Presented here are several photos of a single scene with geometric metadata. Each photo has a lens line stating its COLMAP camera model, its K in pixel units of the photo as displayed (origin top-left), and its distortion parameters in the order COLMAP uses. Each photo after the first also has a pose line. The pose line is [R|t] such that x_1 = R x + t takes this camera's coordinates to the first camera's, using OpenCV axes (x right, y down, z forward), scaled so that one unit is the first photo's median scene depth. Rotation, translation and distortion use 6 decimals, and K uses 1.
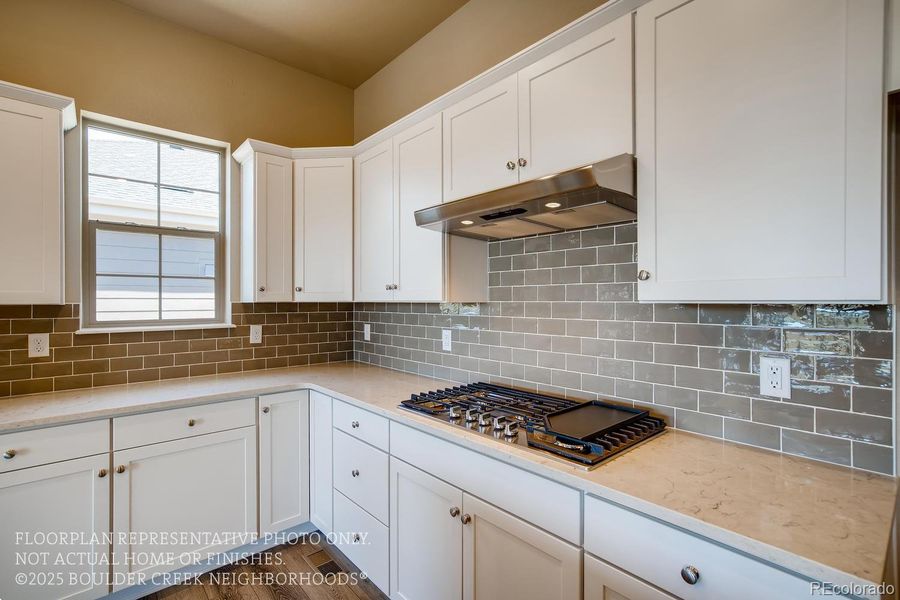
lens RADIAL K [[421.9, 0, 445.9], [0, 421.9, 300.5], [0, 0, 1]] dist [-0.002738, 0.002526]
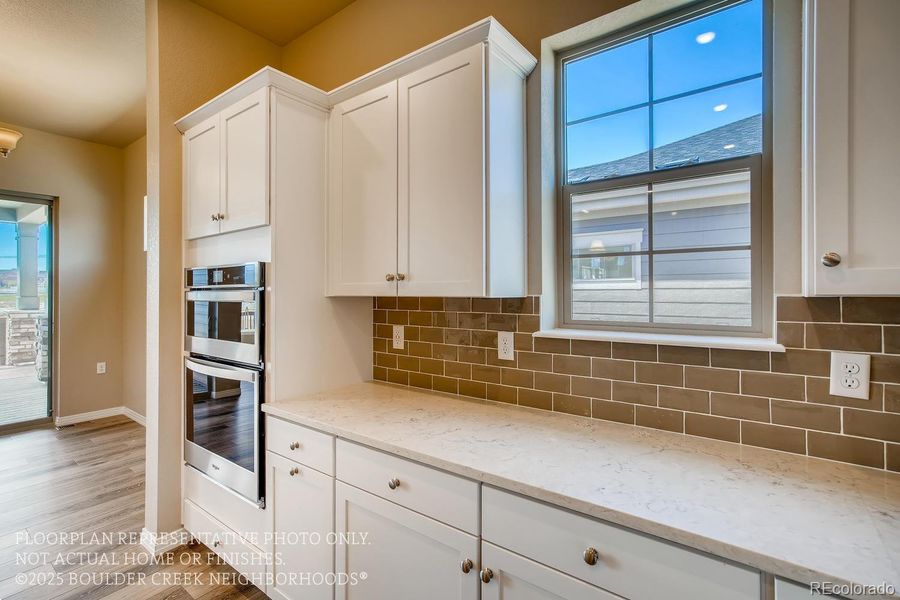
lens RADIAL K [[421.9, 0, 440.7], [0, 421.9, 290.9], [0, 0, 1]] dist [-0.002738, 0.002526]
pose [[0.191950, -0.002390, -0.981402, -0.152339], [0.003447, 0.999993, -0.001761, -0.001202], [0.981399, -0.003045, 0.191957, 0.636570]]
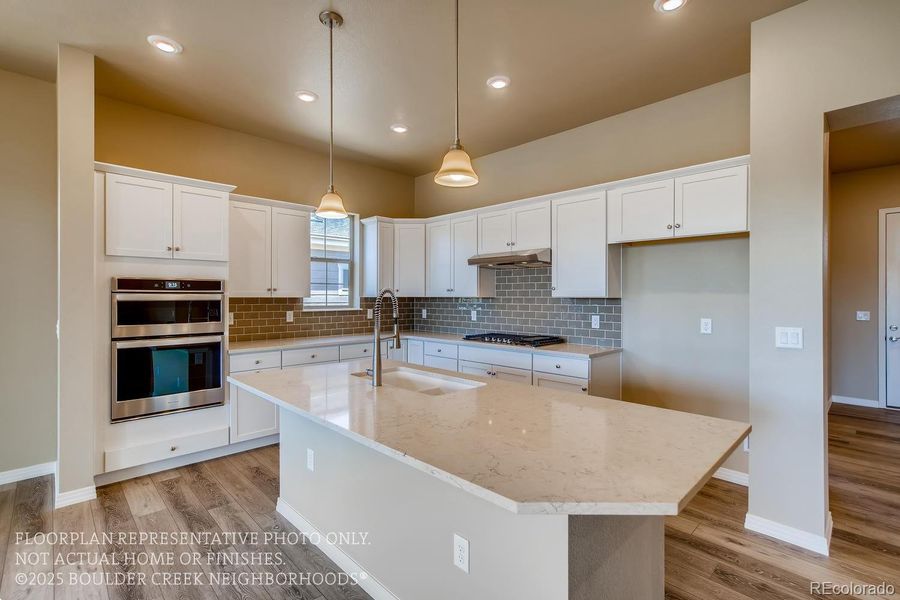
lens RADIAL K [[421.9, 0, 444.8], [0, 421.9, 295.3], [0, 0, 1]] dist [-0.002738, 0.002526]
pose [[0.998350, 0.003683, 0.057299, -0.263554], [-0.003546, 0.999991, -0.002500, 0.000088], [-0.057308, 0.002293, 0.998354, -1.076416]]
